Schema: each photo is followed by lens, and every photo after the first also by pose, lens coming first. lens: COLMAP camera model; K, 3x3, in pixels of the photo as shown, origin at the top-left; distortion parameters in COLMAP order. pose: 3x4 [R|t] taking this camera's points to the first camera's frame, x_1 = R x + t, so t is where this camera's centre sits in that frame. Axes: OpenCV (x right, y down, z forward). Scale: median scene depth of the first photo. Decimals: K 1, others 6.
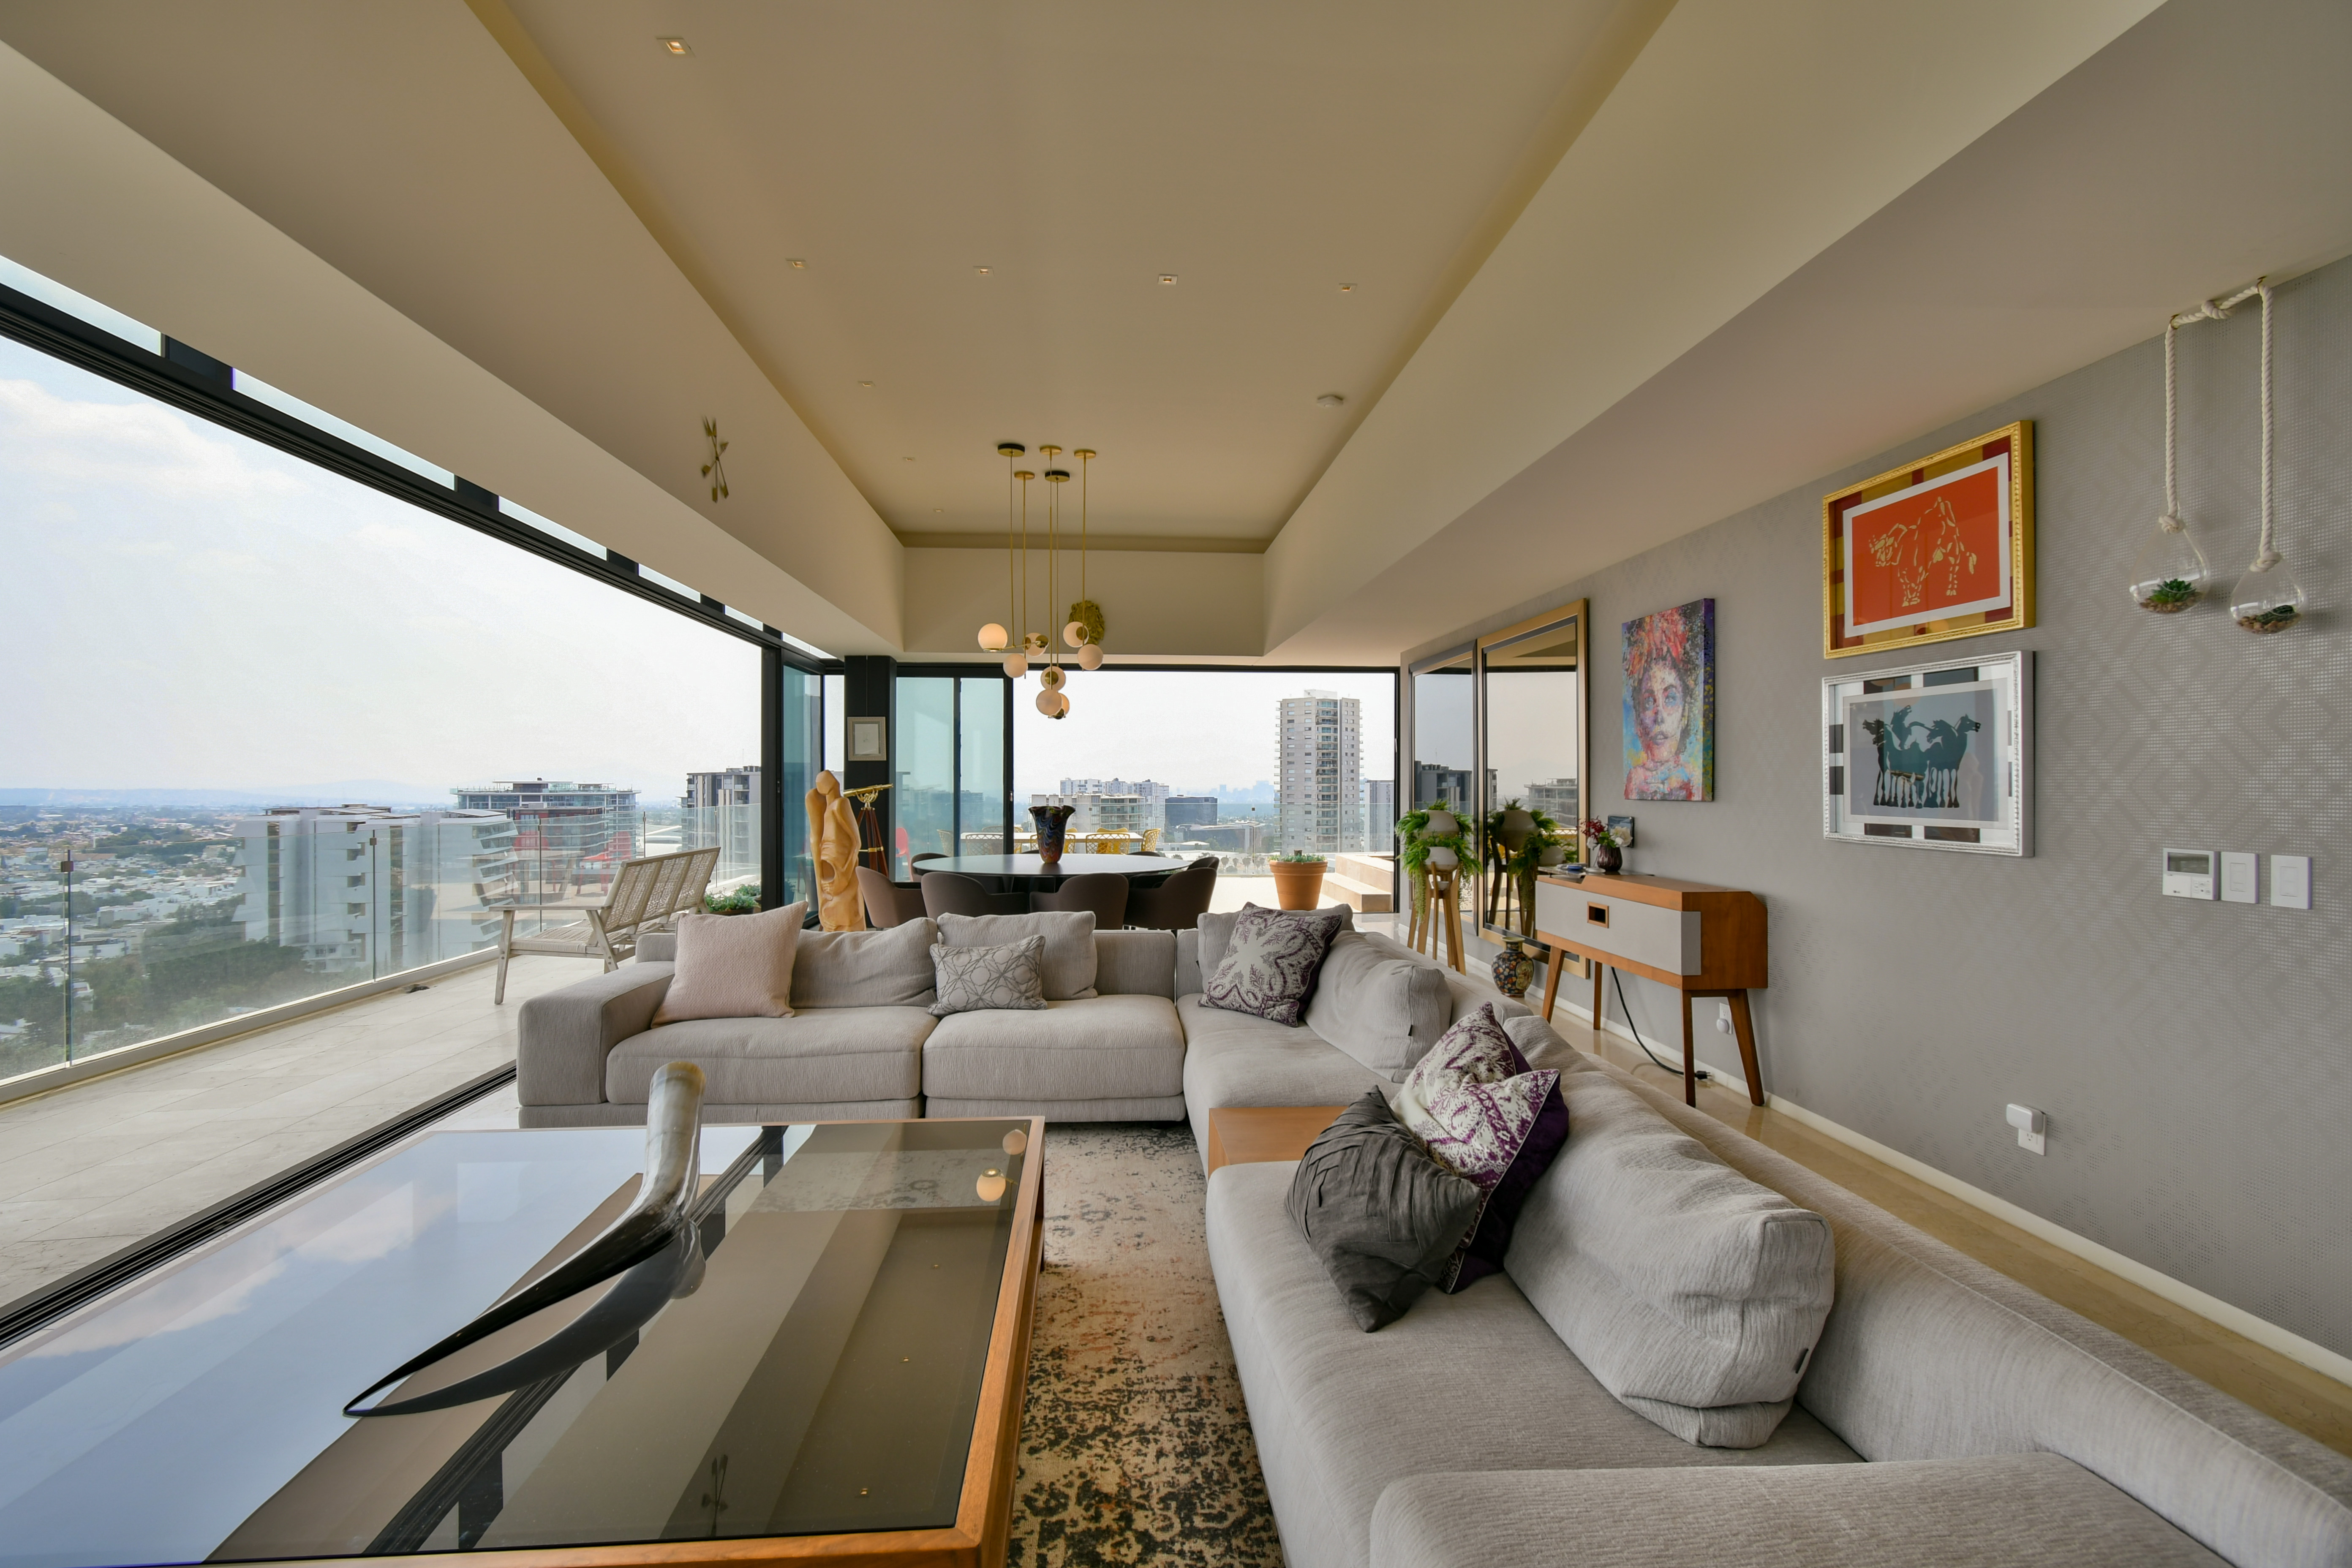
lens RADIAL K [[1044.3, 0, 1176.0], [0, 1044.3, 784.0], [0, 0, 1]] dist [0.002242, 0.000325]
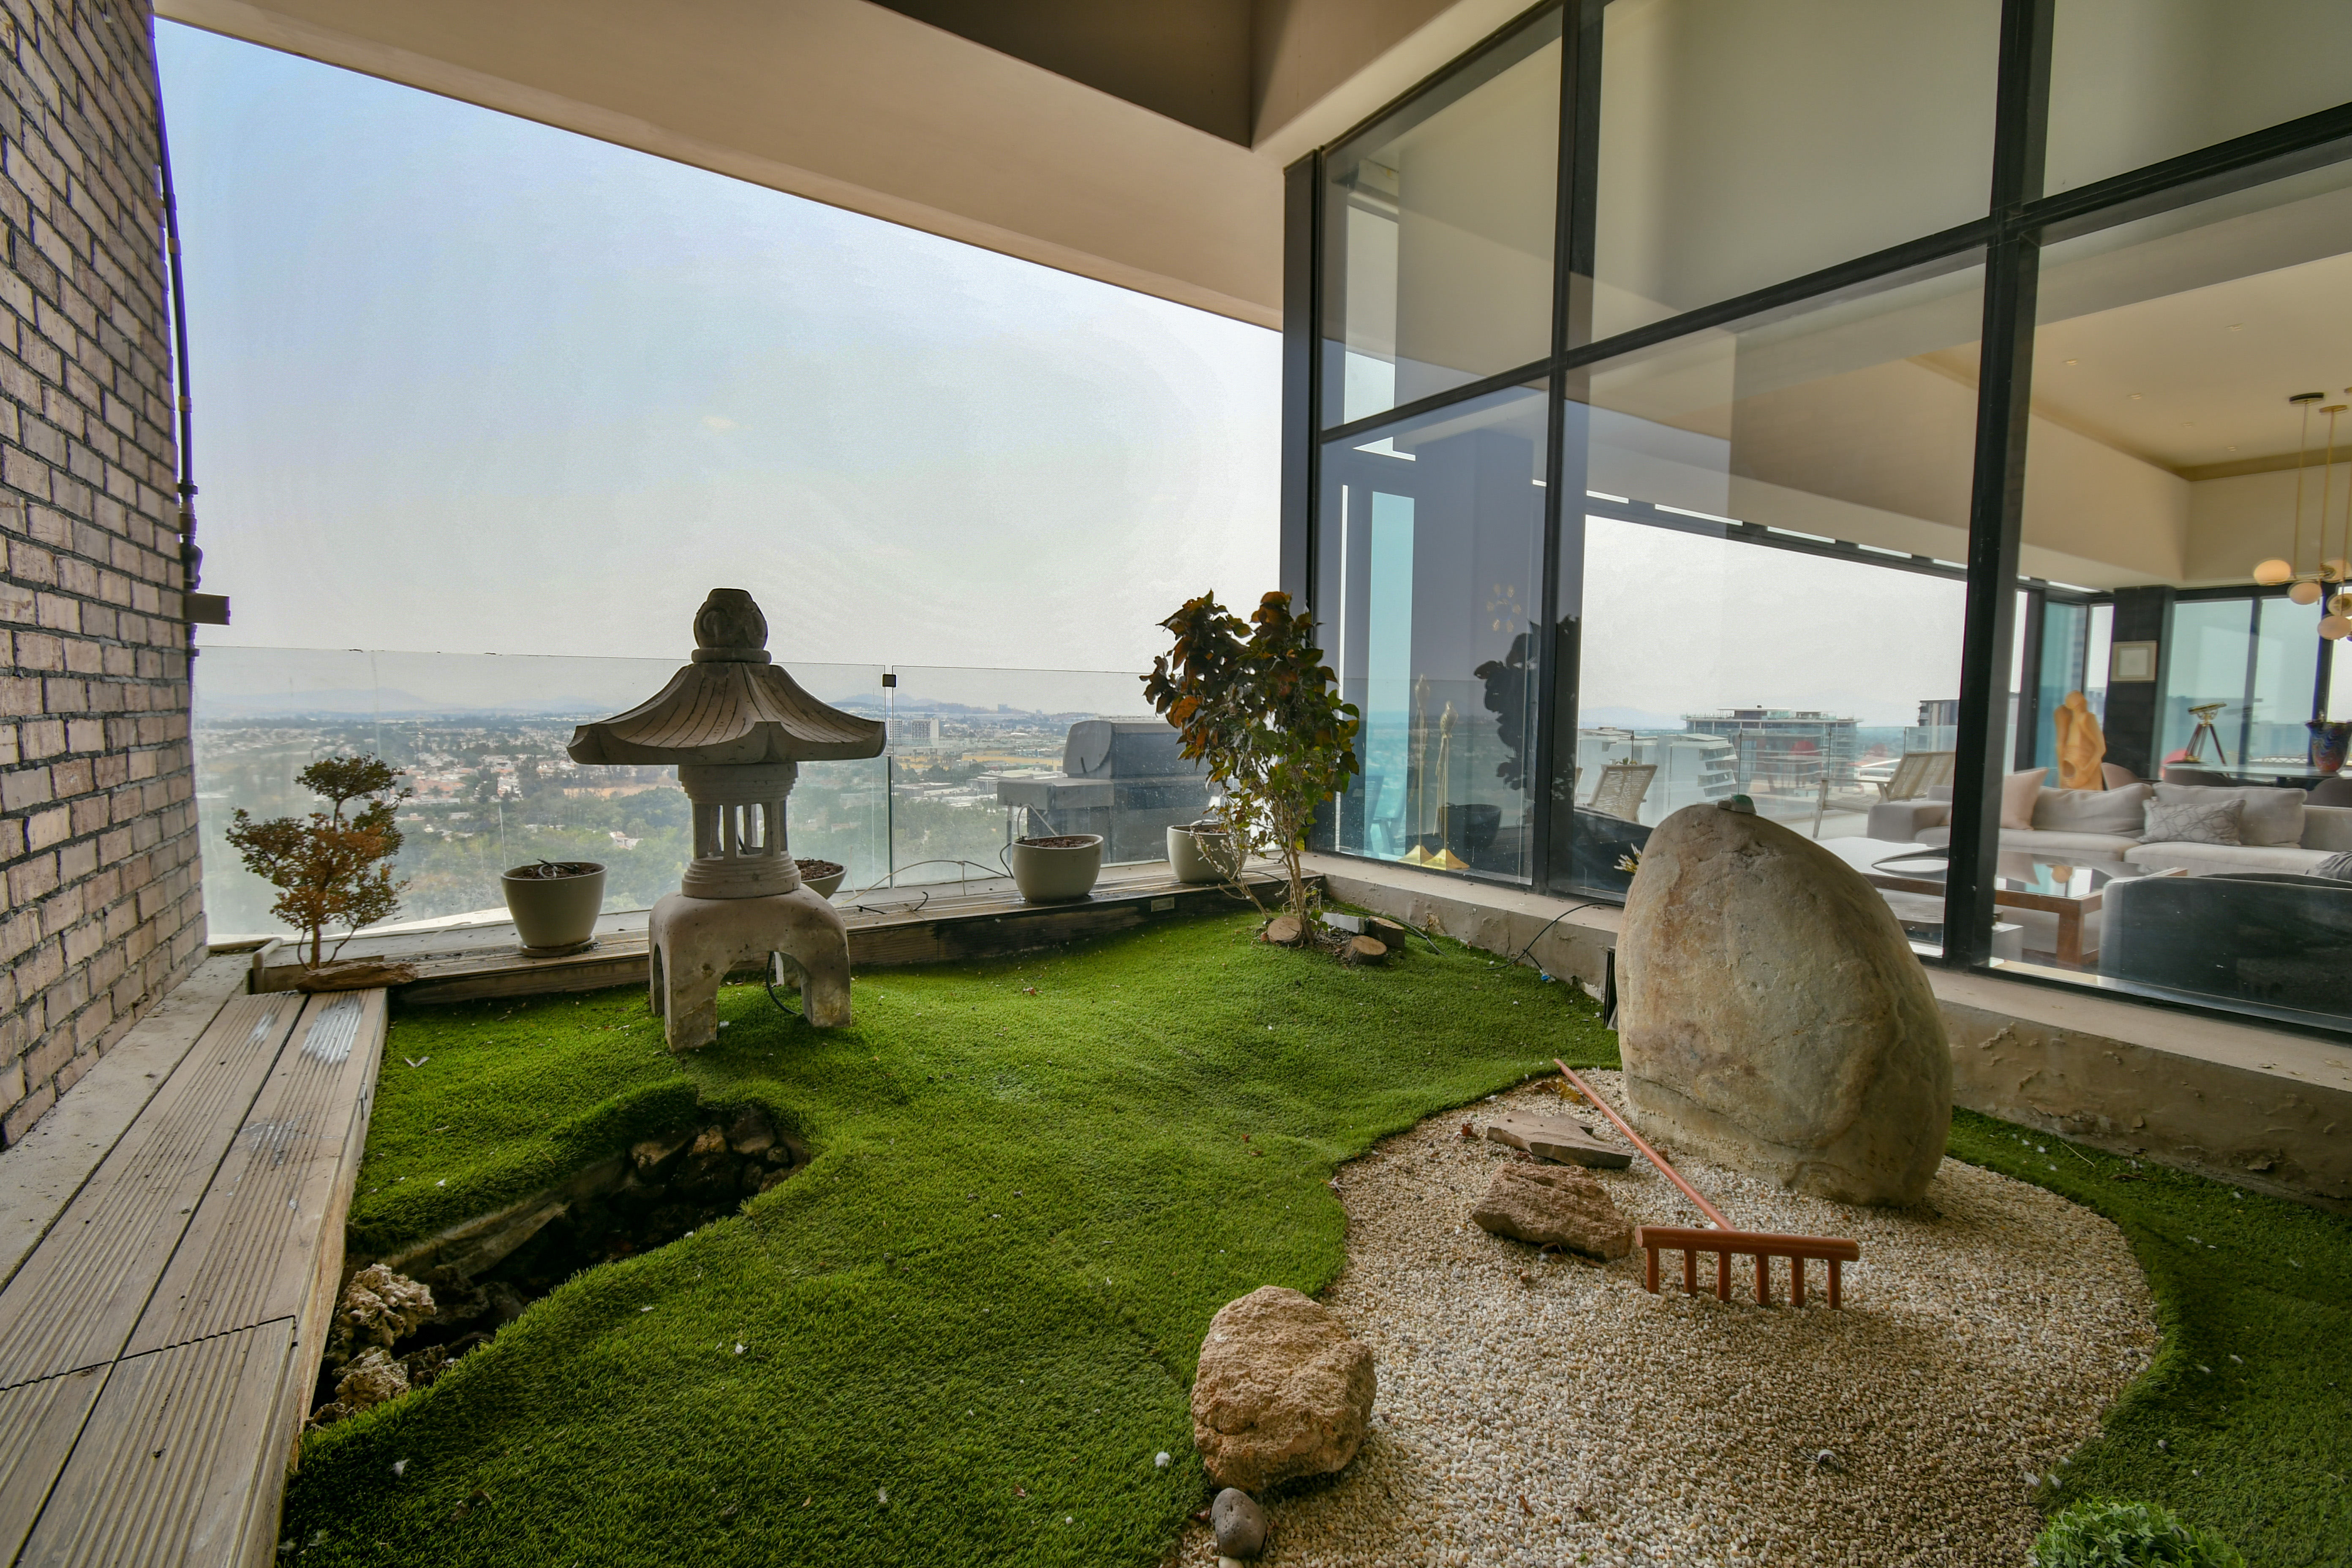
lens RADIAL K [[1044.3, 0, 1176.0], [0, 1044.3, 784.0], [0, 0, 1]] dist [0.002242, 0.000325]
pose [[0.496100, 0.068808, -0.865535, 0.175190], [-0.009362, 0.997221, 0.073911, 0.013064], [0.868215, -0.028564, 0.495365, -0.448120]]
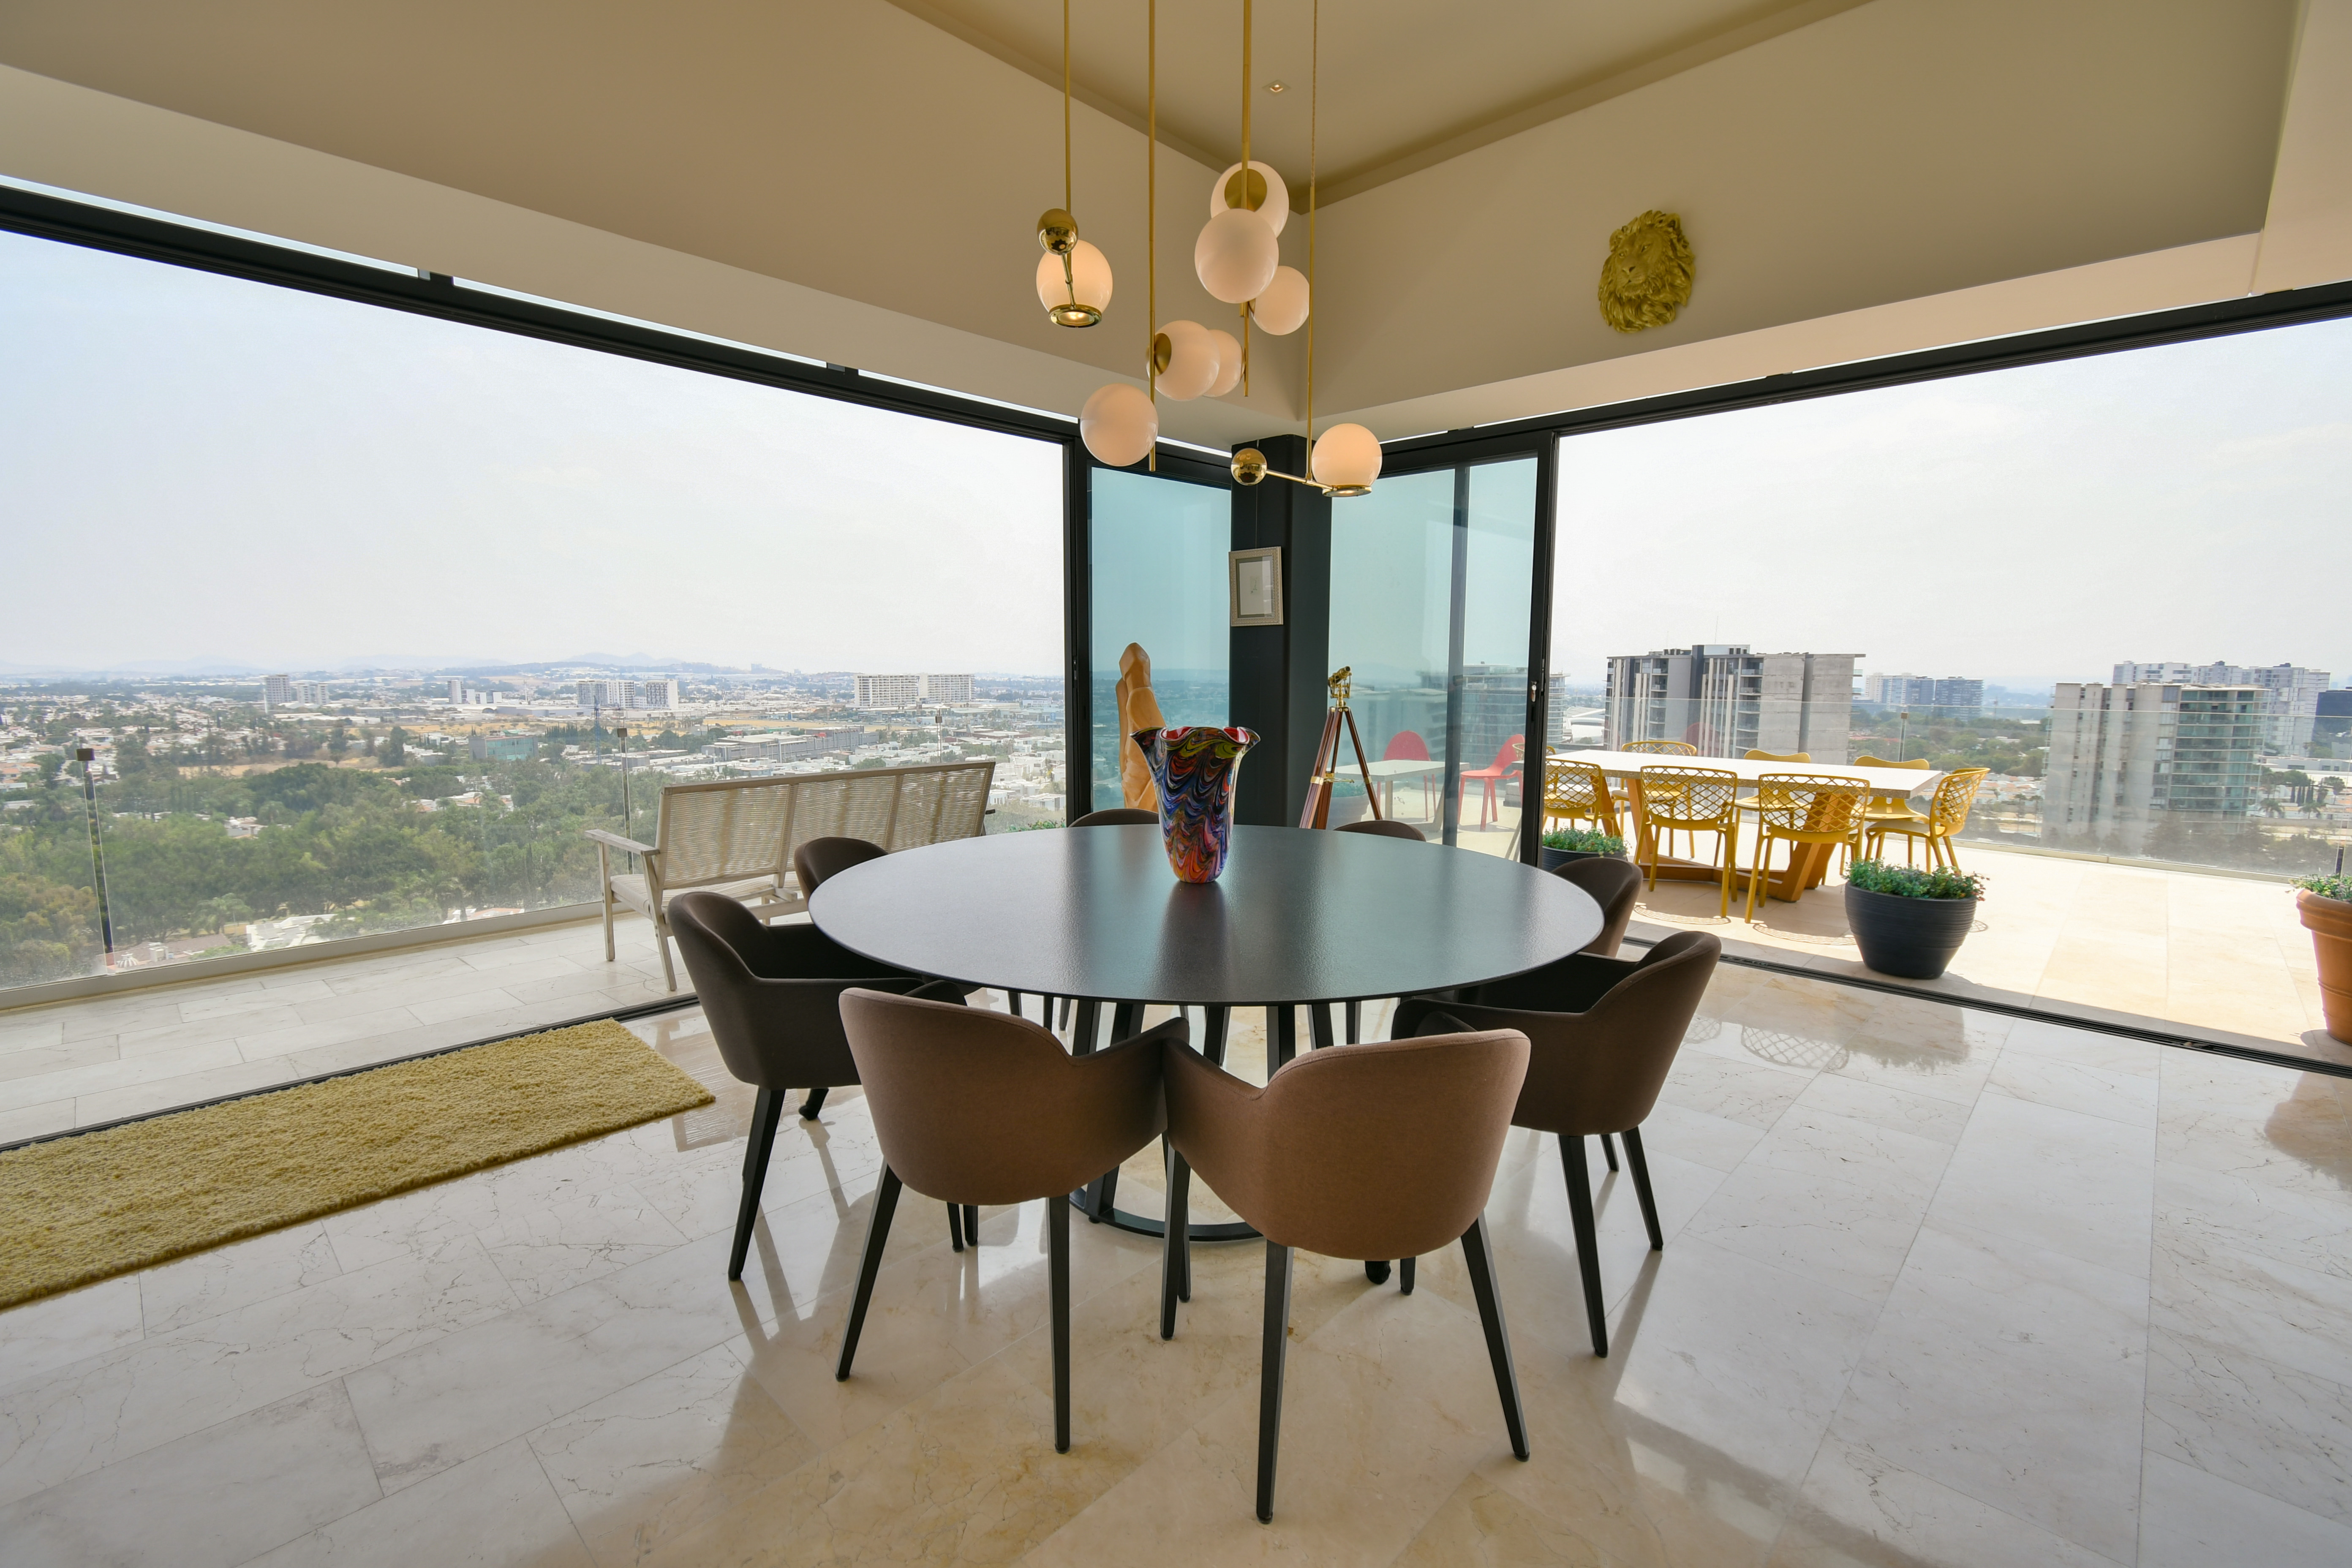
lens RADIAL K [[1039.8, 0, 1188.1], [0, 1039.8, 768.0], [0, 0, 1]] dist [0.003857, 0.000211]
pose [[0.671317, 0.075012, -0.737364, 0.108266], [-0.004020, 0.995219, 0.097584, -0.000343], [0.741159, -0.062546, 0.668409, 0.572822]]
